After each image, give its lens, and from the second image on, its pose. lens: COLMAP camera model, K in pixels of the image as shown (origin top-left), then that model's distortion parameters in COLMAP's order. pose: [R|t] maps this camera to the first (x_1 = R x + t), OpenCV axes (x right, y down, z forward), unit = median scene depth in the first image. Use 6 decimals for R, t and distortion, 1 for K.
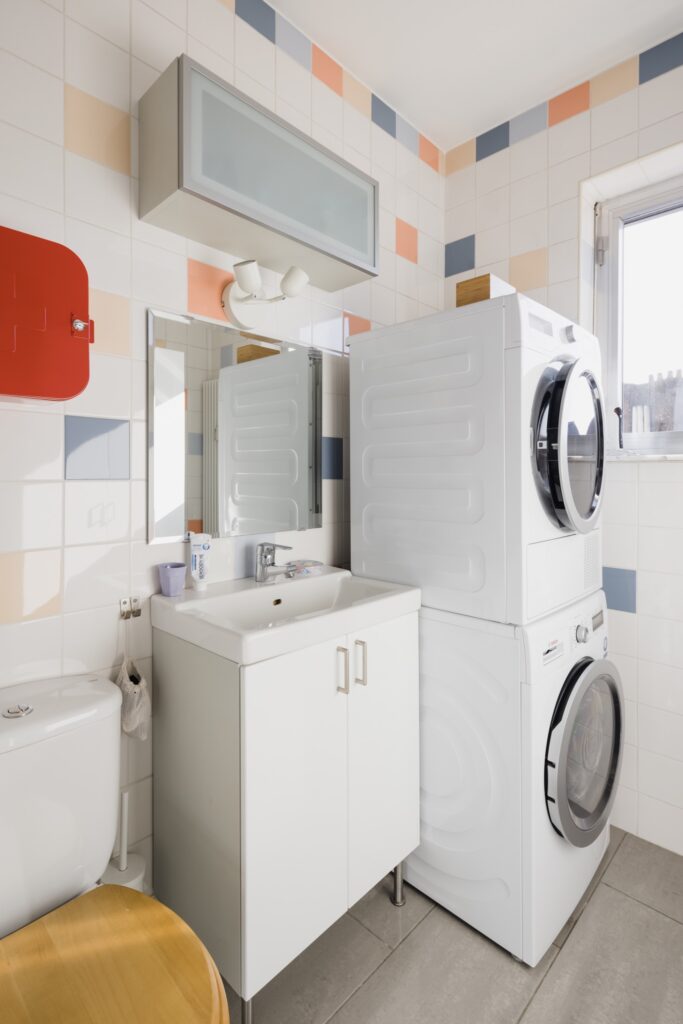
lens RADIAL K [[503.8, 0, 357.1], [0, 503.8, 481.3], [0, 0, 1]] dist [0.008656, -0.001991]
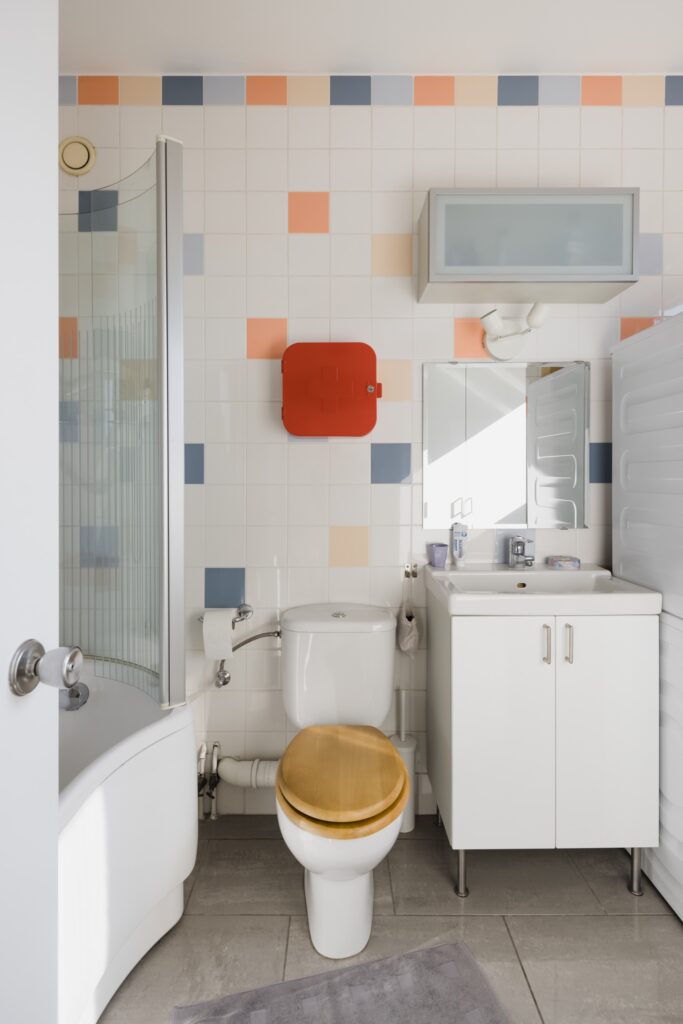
lens RADIAL K [[503.8, 0, 345.4], [0, 503.8, 487.1], [0, 0, 1]] dist [0.008656, -0.001991]
pose [[0.703500, 0.009351, -0.710634, 0.424297], [-0.000084, 0.999915, 0.013075, -0.011553], [0.710695, -0.009139, 0.703441, -0.155224]]
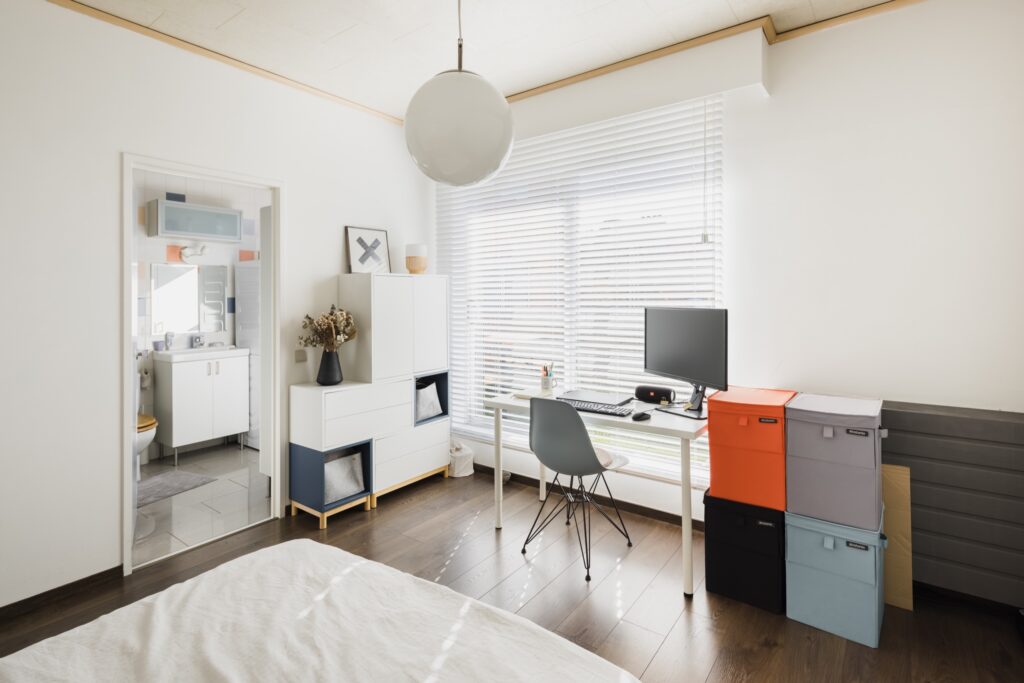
lens RADIAL K [[503.8, 0, 500.9], [0, 503.8, 294.2], [0, 0, 1]] dist [0.008656, -0.001991]
pose [[0.994763, -0.012772, 0.101409, 1.447999], [0.013951, 0.999843, -0.010917, -0.069077], [-0.101254, 0.012275, 0.994785, -2.394809]]
